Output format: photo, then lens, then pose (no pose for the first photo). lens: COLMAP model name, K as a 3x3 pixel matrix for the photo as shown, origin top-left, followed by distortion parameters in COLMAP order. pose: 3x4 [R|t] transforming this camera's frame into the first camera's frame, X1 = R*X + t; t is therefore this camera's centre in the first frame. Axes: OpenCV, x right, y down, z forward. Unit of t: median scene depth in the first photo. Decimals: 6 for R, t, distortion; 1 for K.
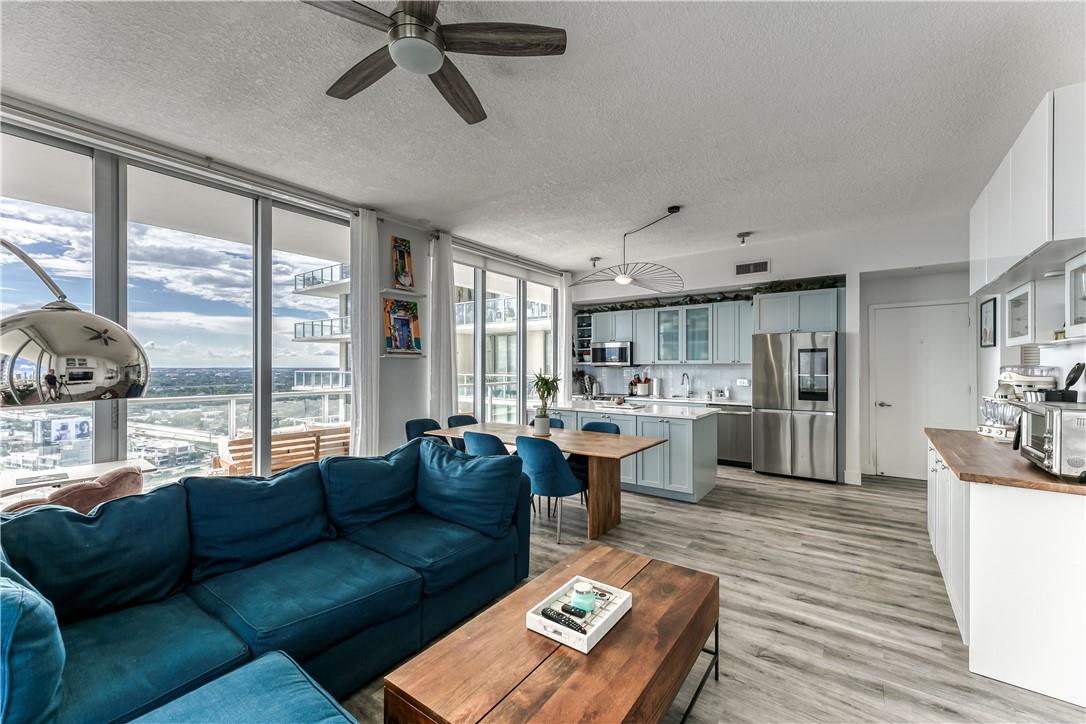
lens RADIAL K [[438.3, 0, 542.7], [0, 438.3, 365.4], [0, 0, 1]] dist [0.008572, -0.000193]
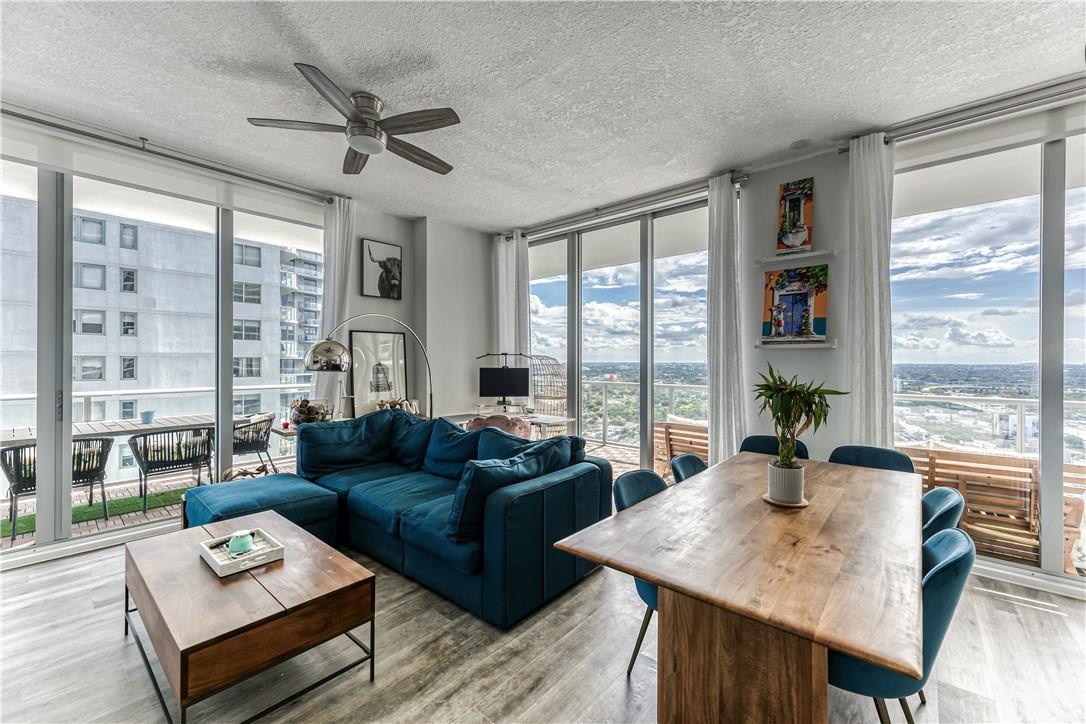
lens RADIAL K [[437.3, 0, 543.8], [0, 437.3, 360.4], [0, 0, 1]] dist [0.007222, -0.000247]
pose [[-0.082755, -0.001713, -0.996568, 0.410180], [-0.001281, 0.999998, -0.001613, 0.003367], [0.996569, 0.001143, -0.082757, 0.633959]]
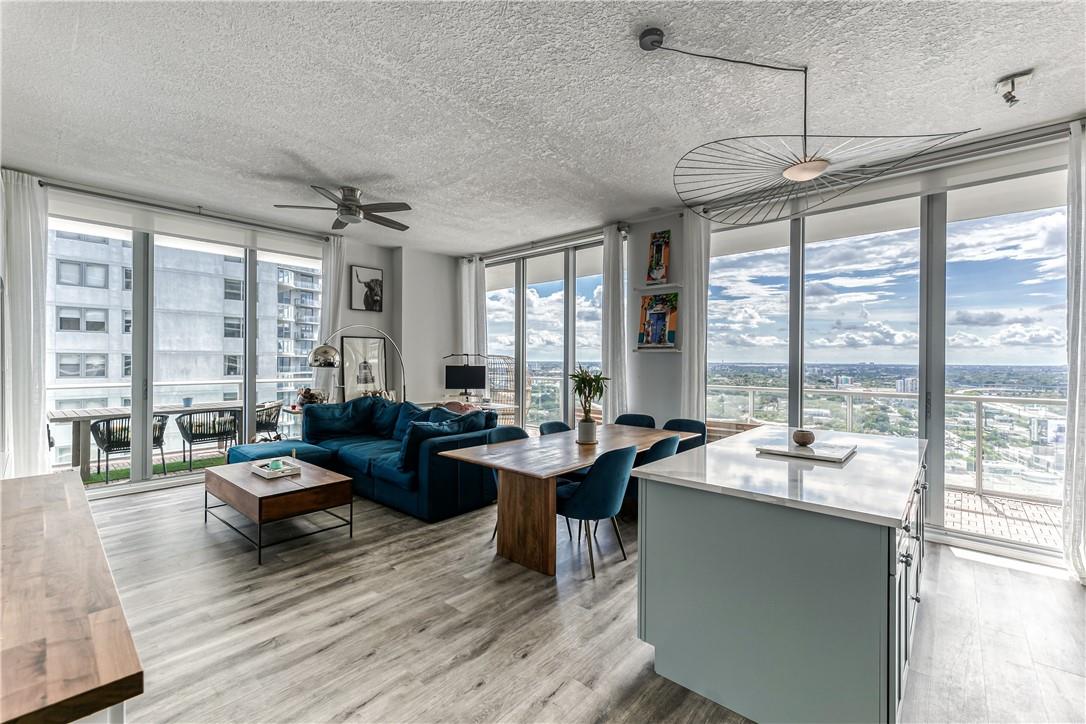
lens RADIAL K [[462.1, 0, 544.1], [0, 462.1, 361.2], [0, 0, 1]] dist [0.006869, -0.000514]
pose [[-0.097911, 0.001532, -0.995194, 0.722304], [-0.005690, 0.999982, 0.002099, 0.001811], [0.995179, 0.005868, -0.097900, 0.821239]]
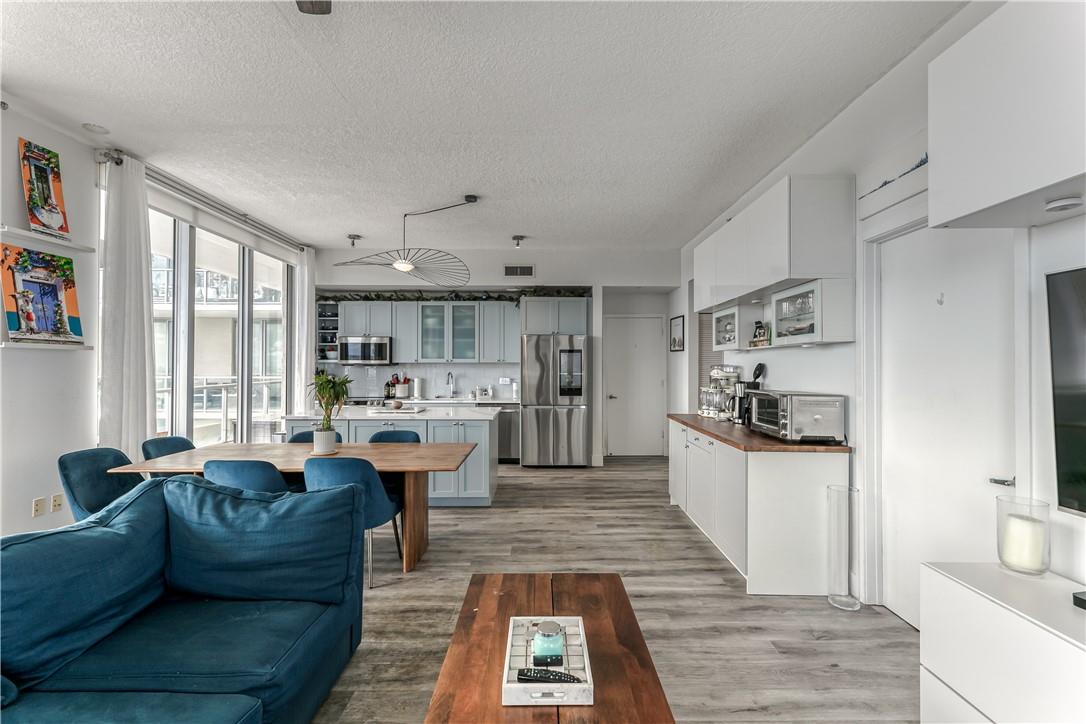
lens RADIAL K [[462.1, 0, 544.1], [0, 462.1, 361.2], [0, 0, 1]] dist [0.006869, -0.000514]
pose [[0.805599, 0.007988, 0.592408, -0.142225], [-0.003704, 0.999957, -0.008447, 0.001697], [-0.592450, 0.004610, 0.805594, 0.094457]]
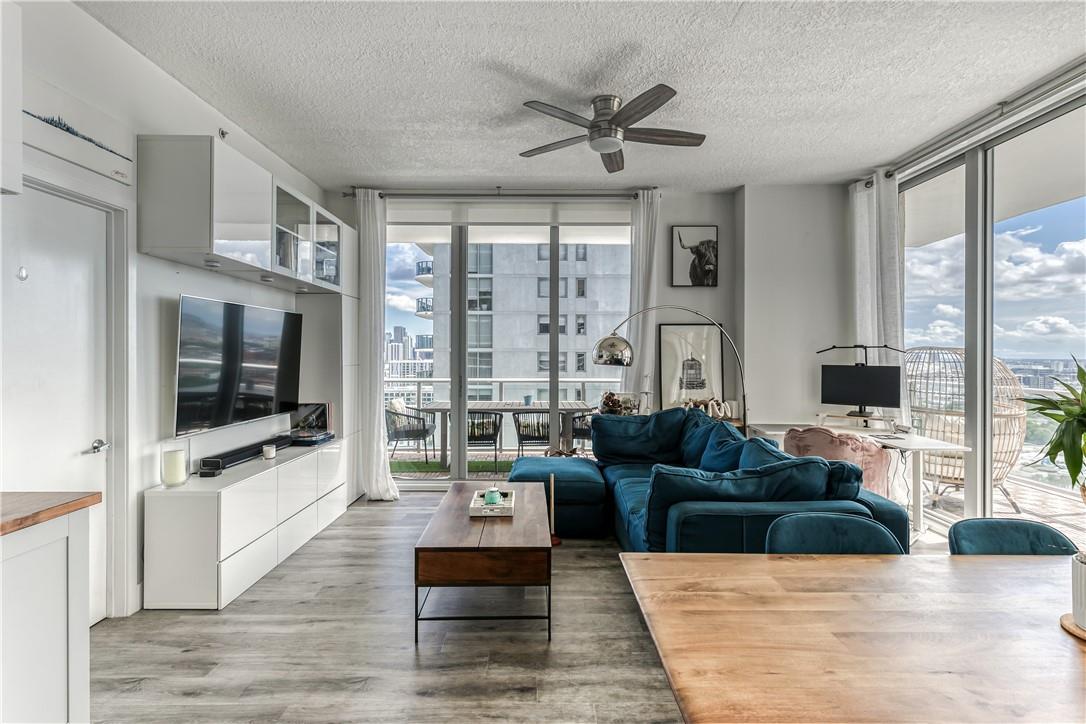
lens RADIAL K [[519.9, 0, 544.5], [0, 519.9, 355.7], [0, 0, 1]] dist [0.005146, 0.000354]
pose [[-0.803853, -0.002187, -0.594824, 0.343927], [-0.002971, 0.999996, 0.000339, 0.003991], [0.594821, 0.002039, -0.803856, 0.853790]]
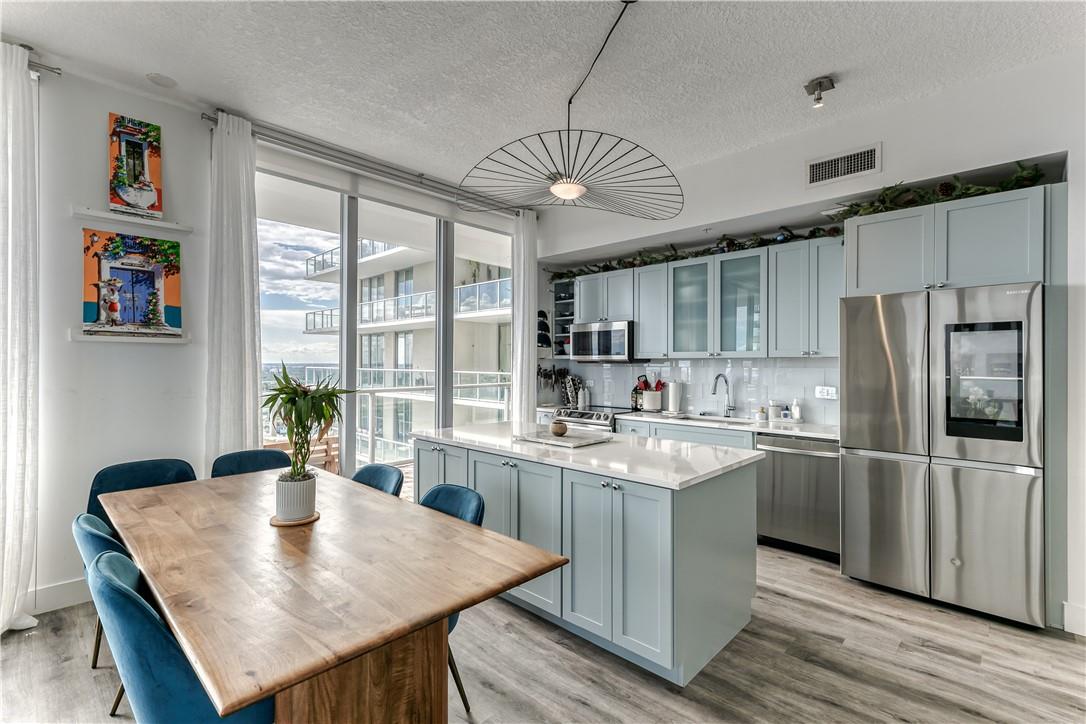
lens RADIAL K [[491.6, 0, 543.3], [0, 491.6, 361.2], [0, 0, 1]] dist [0.007612, 0.000028]
pose [[0.991223, 0.004059, -0.132139, 0.244962], [-0.004316, 0.999989, -0.001654, 0.003874], [0.132131, 0.002210, 0.991230, 0.455510]]
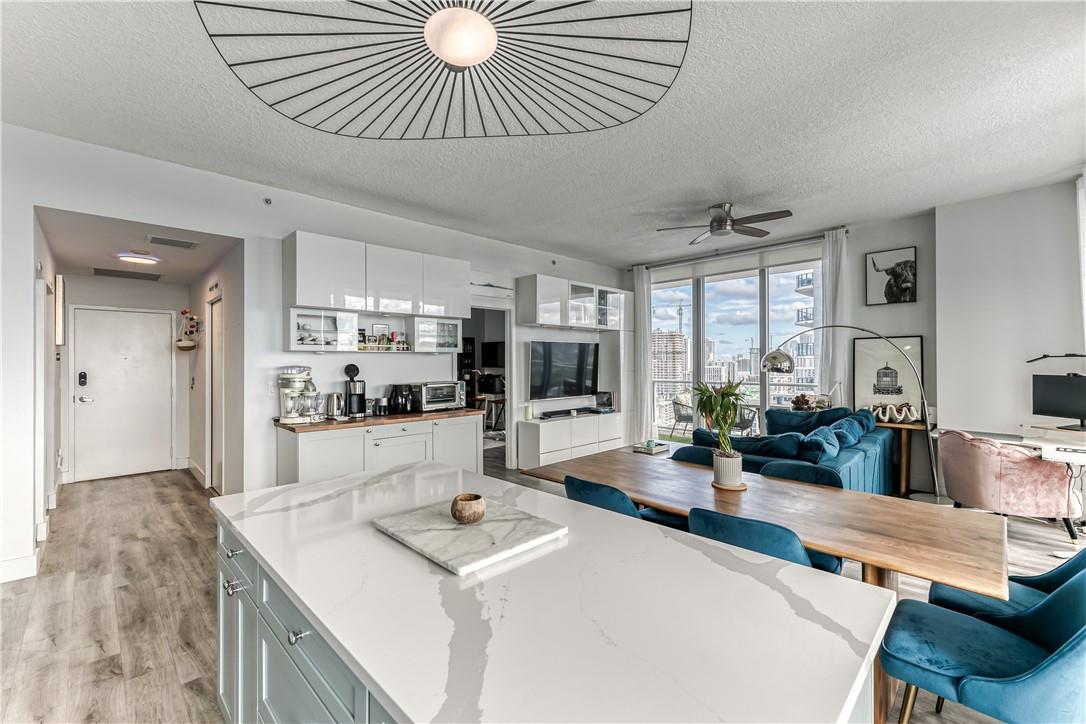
lens RADIAL K [[453.9, 0, 543.9], [0, 453.9, 359.9], [0, 0, 1]] dist [0.004490, -0.000067]
pose [[-0.987340, 0.004117, 0.158563, 0.100743], [0.003280, 0.999979, -0.005544, -0.004691], [-0.158582, -0.004953, -0.987333, 1.322695]]
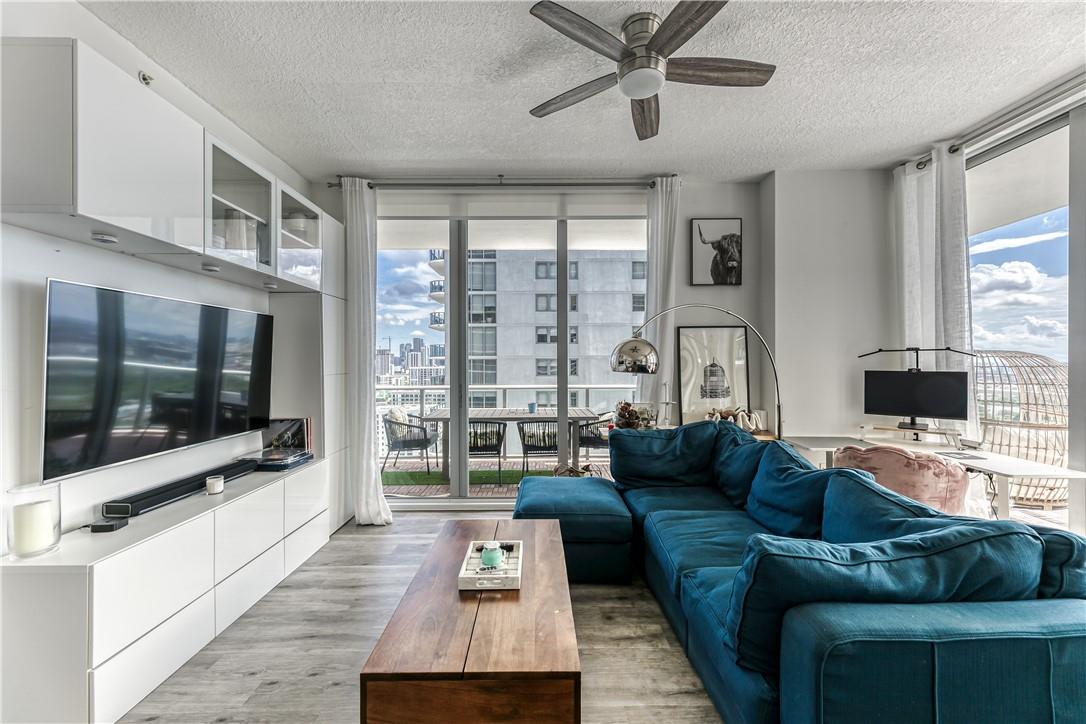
lens RADIAL K [[439.1, 0, 542.1], [0, 439.1, 363.2], [0, 0, 1]] dist [0.007252, -0.000171]
pose [[-0.802133, 0.004336, -0.597129, 0.221687], [0.003272, 0.999991, 0.002867, 0.003852], [0.597136, 0.000346, -0.802140, 0.654119]]
